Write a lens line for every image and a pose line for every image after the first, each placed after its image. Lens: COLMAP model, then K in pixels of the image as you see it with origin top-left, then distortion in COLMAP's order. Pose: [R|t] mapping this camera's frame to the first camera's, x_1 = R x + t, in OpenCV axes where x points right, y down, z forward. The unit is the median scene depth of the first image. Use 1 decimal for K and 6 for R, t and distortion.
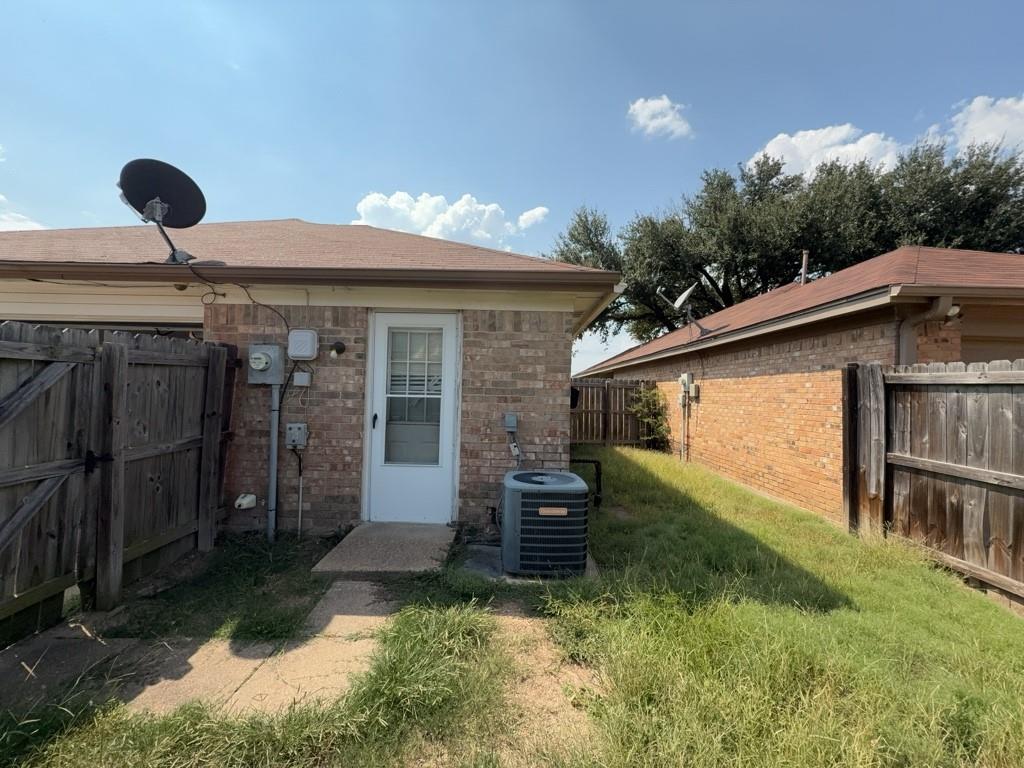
lens RADIAL K [[407.9, 0, 513.8], [0, 407.9, 383.1], [0, 0, 1]] dist [-0.002549, -0.000011]
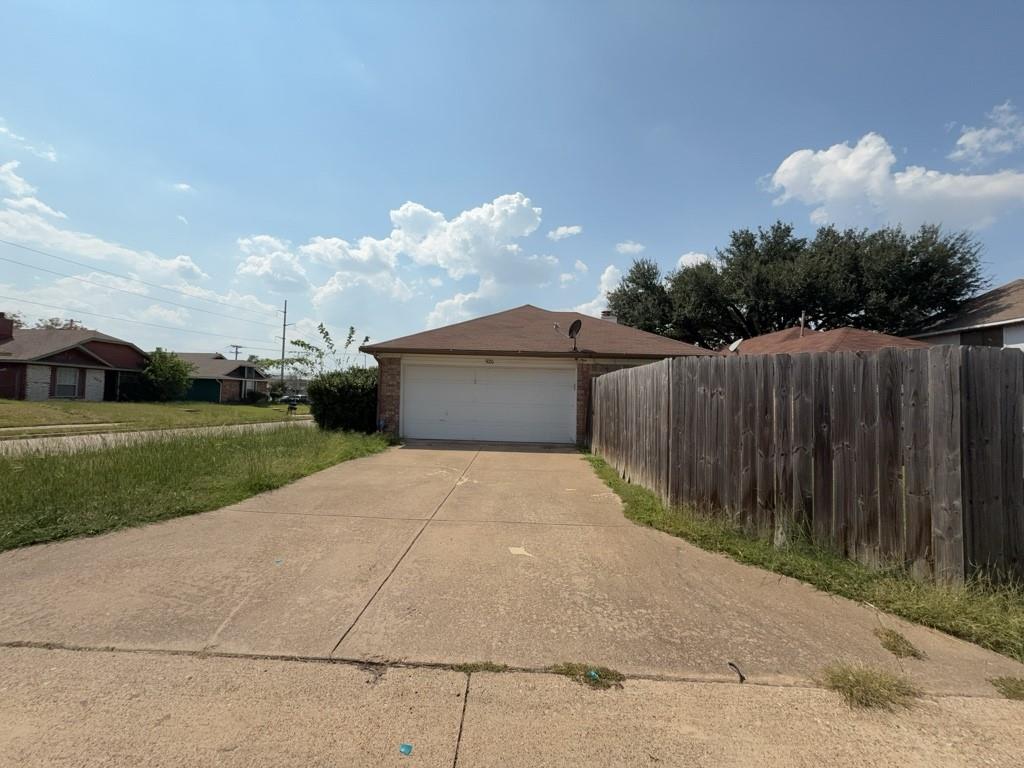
lens RADIAL K [[407.9, 0, 510.3], [0, 407.9, 382.3], [0, 0, 1]] dist [-0.002549, -0.000011]
pose [[0.999413, -0.001471, -0.034222, -0.238741], [0.000968, 0.999891, -0.014710, -0.004634], [0.034240, 0.014668, 0.999306, -0.392797]]
